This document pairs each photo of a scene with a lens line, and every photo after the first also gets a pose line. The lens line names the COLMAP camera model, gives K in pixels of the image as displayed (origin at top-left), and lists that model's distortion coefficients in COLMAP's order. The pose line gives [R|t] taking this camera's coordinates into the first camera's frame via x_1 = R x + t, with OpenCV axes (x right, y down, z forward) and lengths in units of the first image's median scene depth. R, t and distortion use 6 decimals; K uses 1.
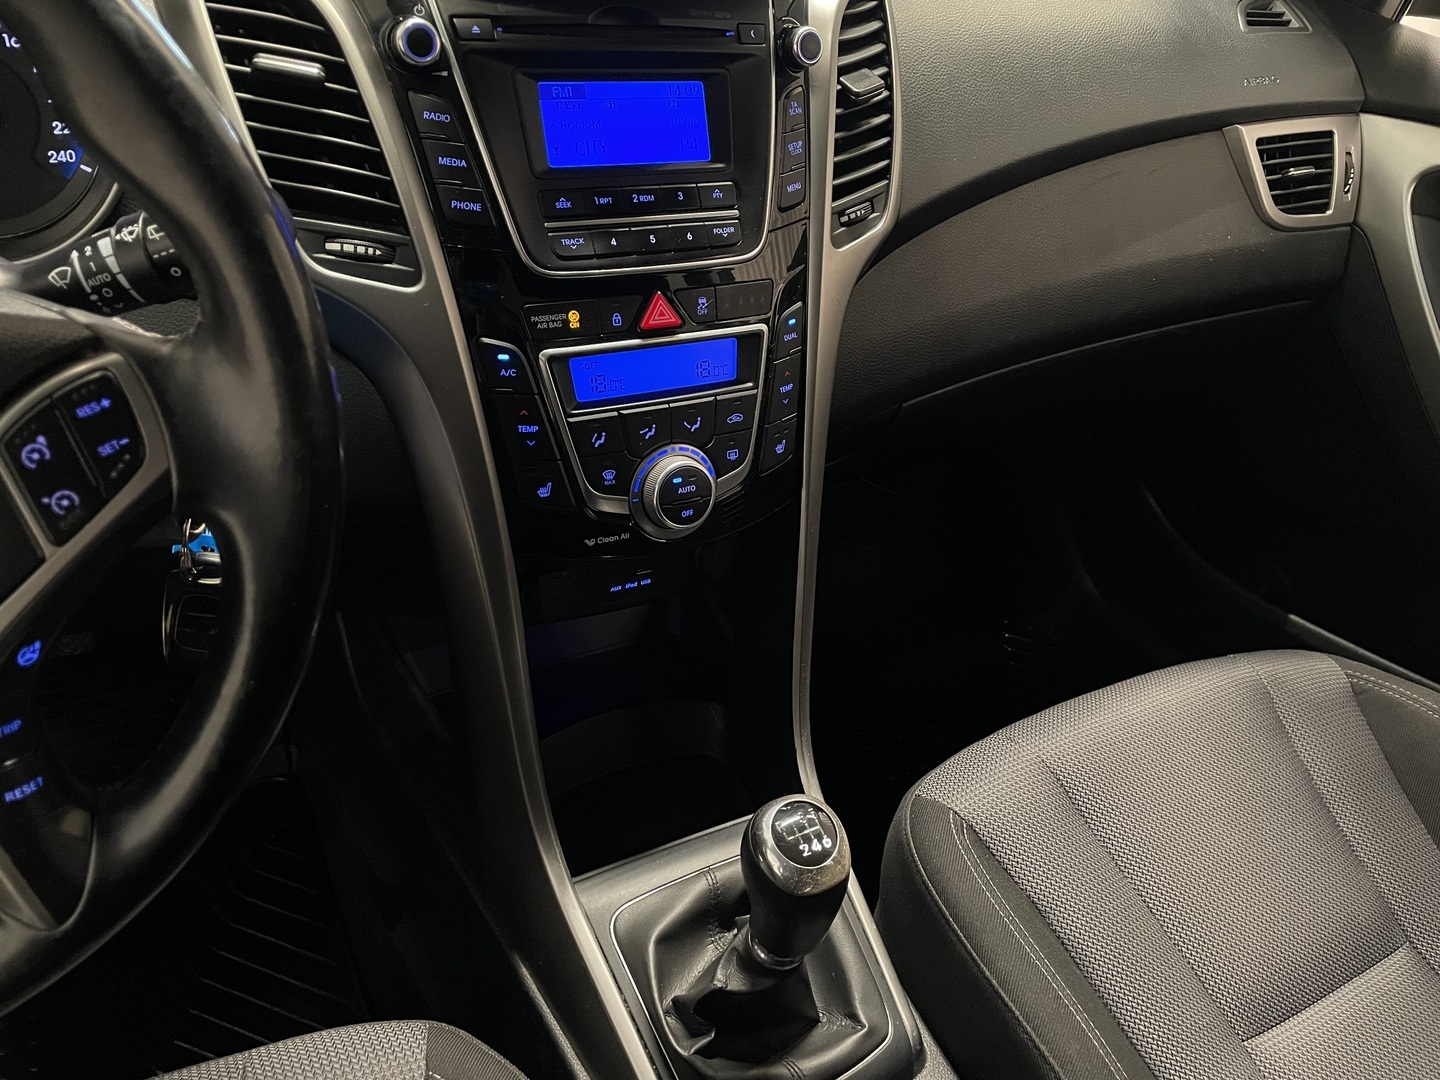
lens RADIAL K [[1071.4, 0, 720.0], [0, 1071.4, 540.0], [0, 0, 1]] dist [0.103416, -0.153345]
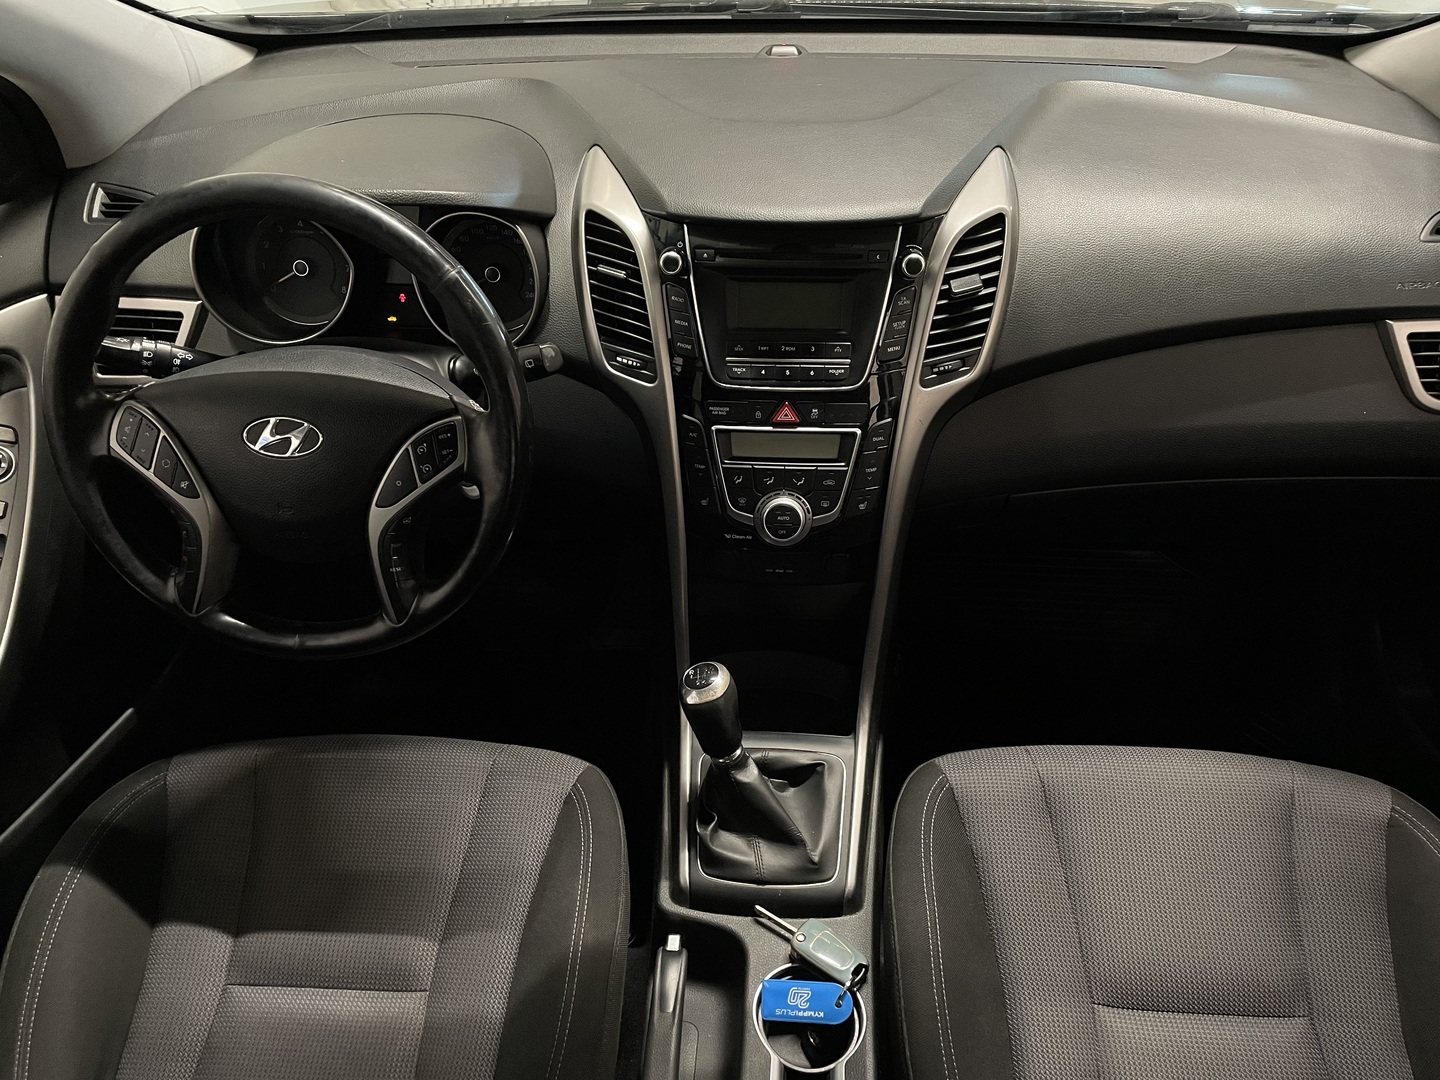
lens RADIAL K [[1071.4, 0, 720.0], [0, 1071.4, 540.0], [0, 0, 1]] dist [0.103416, -0.153345]
pose [[0.838751, 0.224643, -0.496017, 0.751097], [-0.219885, 0.973090, 0.068888, -0.111427], [0.498145, 0.051287, 0.865576, -0.521314]]
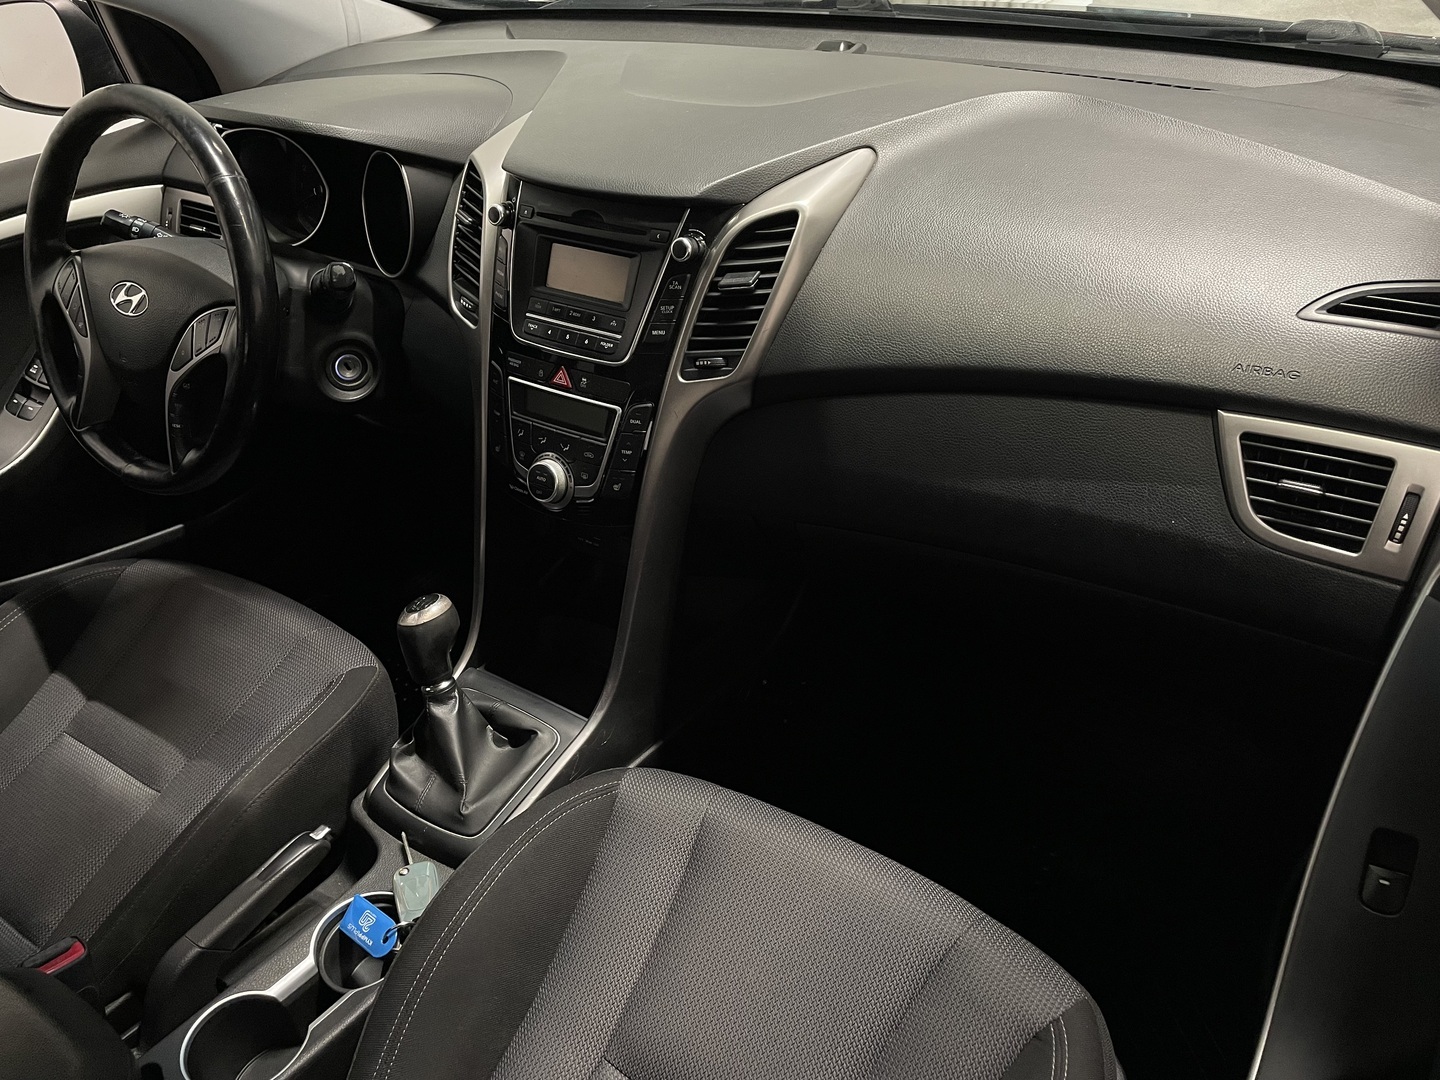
lens RADIAL K [[1099.1, 0, 722.7], [0, 1099.1, 521.0], [0, 0, 1]] dist [0.108707, -0.166723]
pose [[0.448379, 0.372506, -0.812524, 1.587657], [-0.420724, 0.889982, 0.175847, -0.428037], [0.788637, 0.263003, 0.555772, 0.283755]]
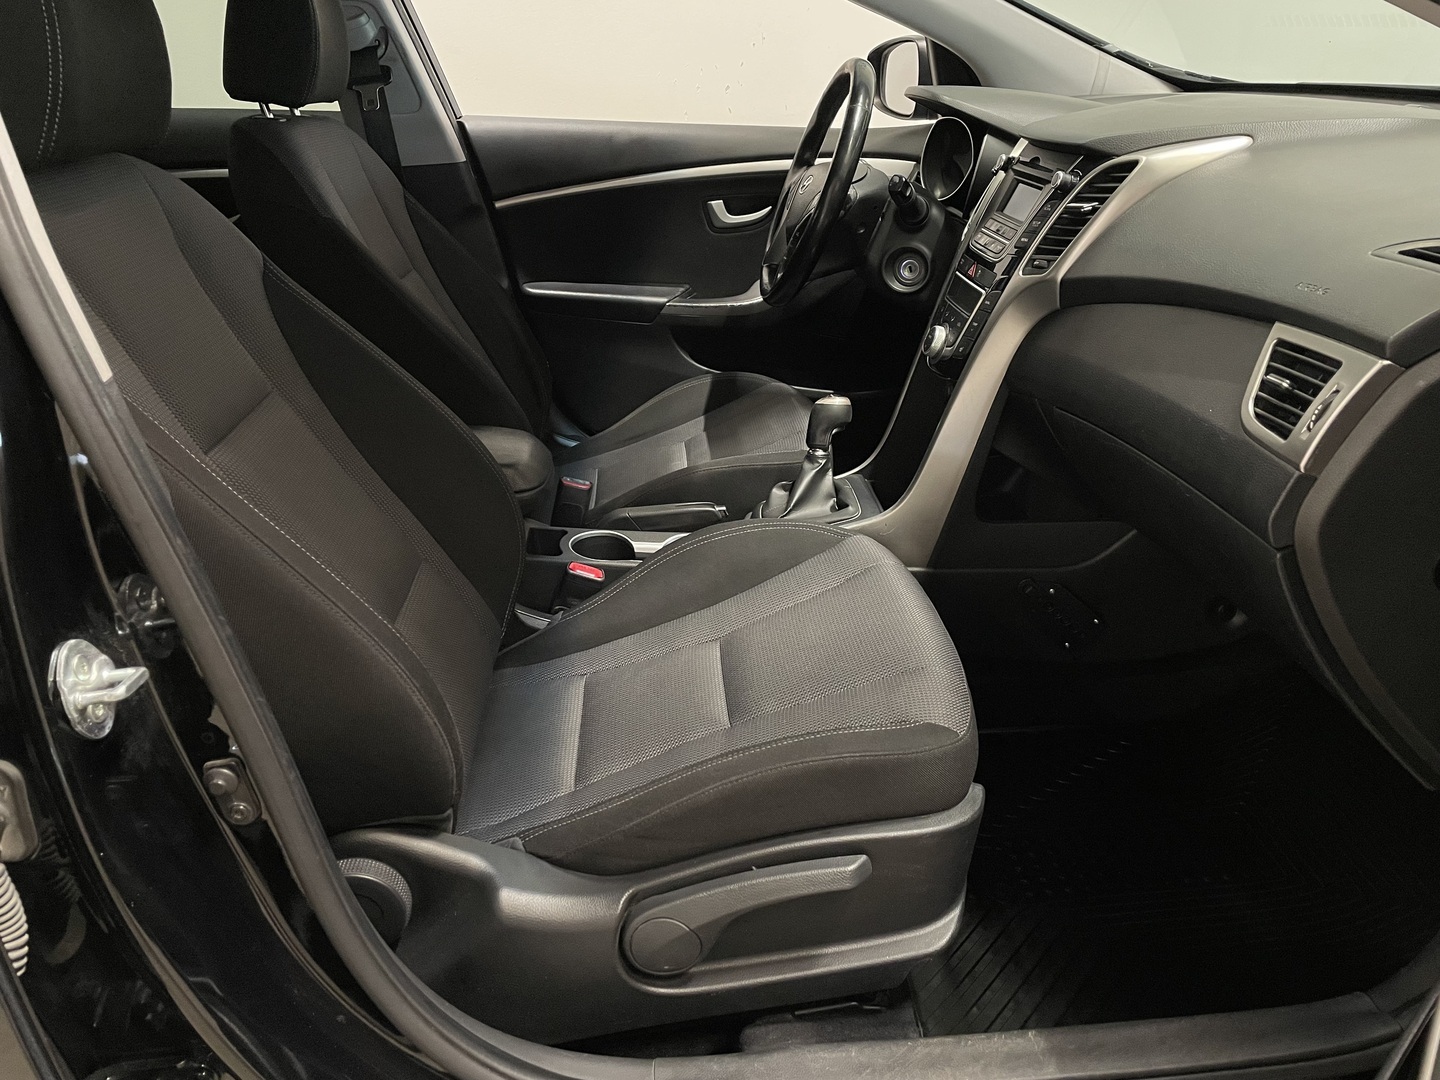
lens RADIAL K [[1099.1, 0, 722.7], [0, 1099.1, 521.0], [0, 0, 1]] dist [0.108707, -0.166723]
pose [[-0.423043, 0.269350, -0.865150, 2.444767], [-0.529252, 0.701544, 0.477209, -0.703629], [0.735477, 0.659762, -0.154229, 1.343182]]
